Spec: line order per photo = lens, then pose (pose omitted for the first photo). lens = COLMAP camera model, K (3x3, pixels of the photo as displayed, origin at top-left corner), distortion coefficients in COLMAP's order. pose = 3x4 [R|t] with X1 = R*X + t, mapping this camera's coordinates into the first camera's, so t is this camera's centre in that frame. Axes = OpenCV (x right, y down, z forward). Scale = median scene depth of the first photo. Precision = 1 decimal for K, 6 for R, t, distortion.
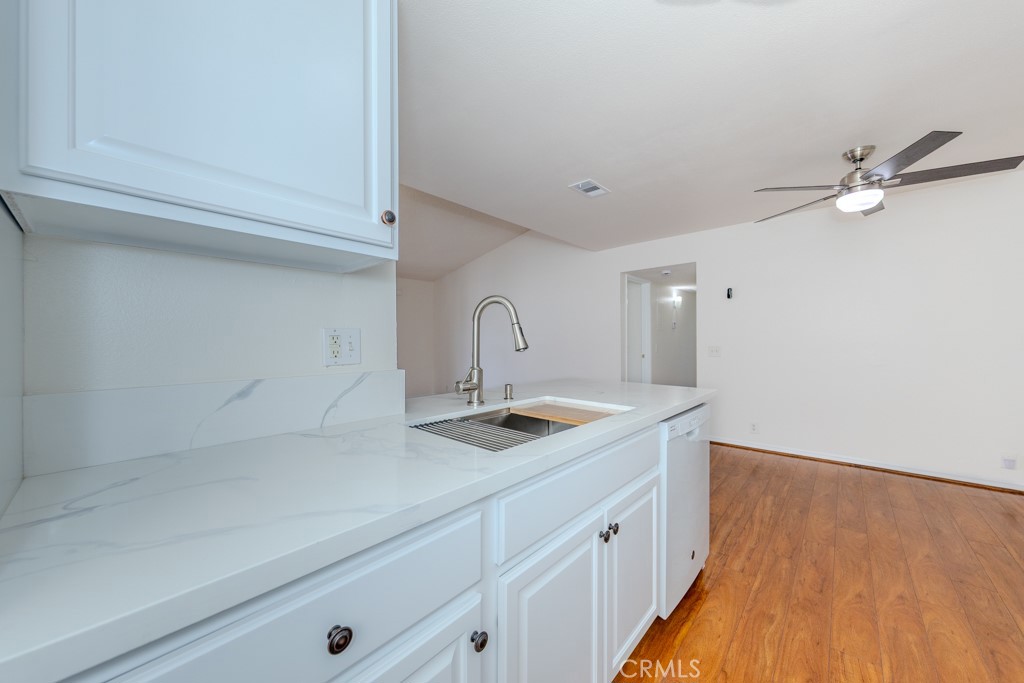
lens RADIAL K [[384.0, 0, 507.0], [0, 384.0, 340.9], [0, 0, 1]] dist [0.001531, 0.000014]
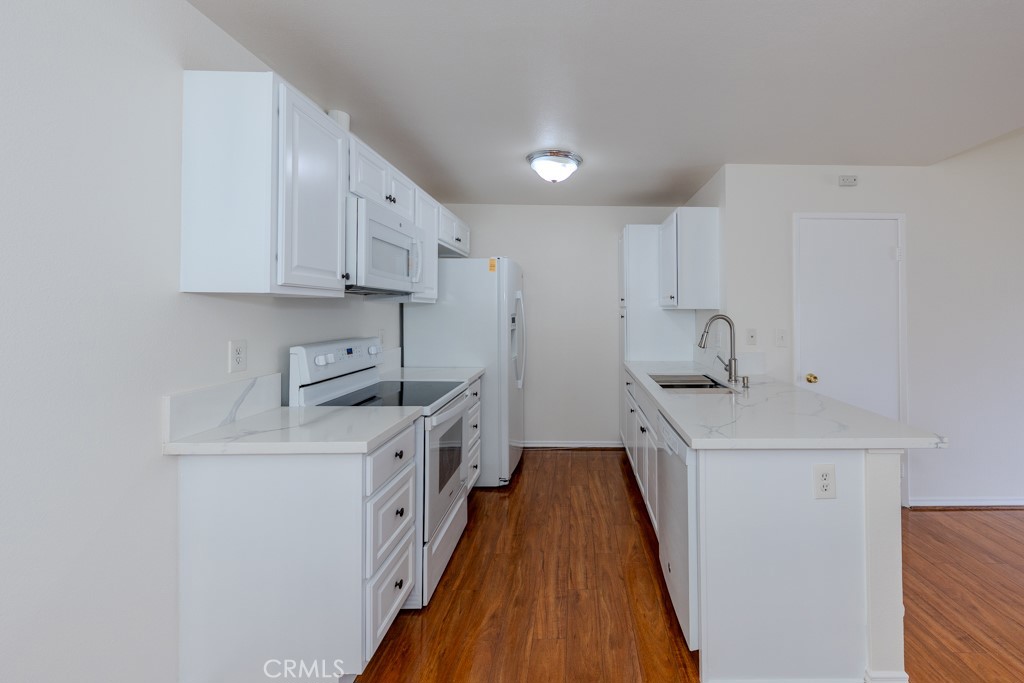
lens RADIAL K [[423.8, 0, 596.6], [0, 423.8, 305.6], [0, 0, 1]] dist [0.000840, 0.000533]
pose [[-0.711781, -0.008607, -0.702348, 0.904230], [0.002956, 0.999879, -0.015249, -0.074878], [0.702395, -0.012930, -0.711670, 1.068984]]
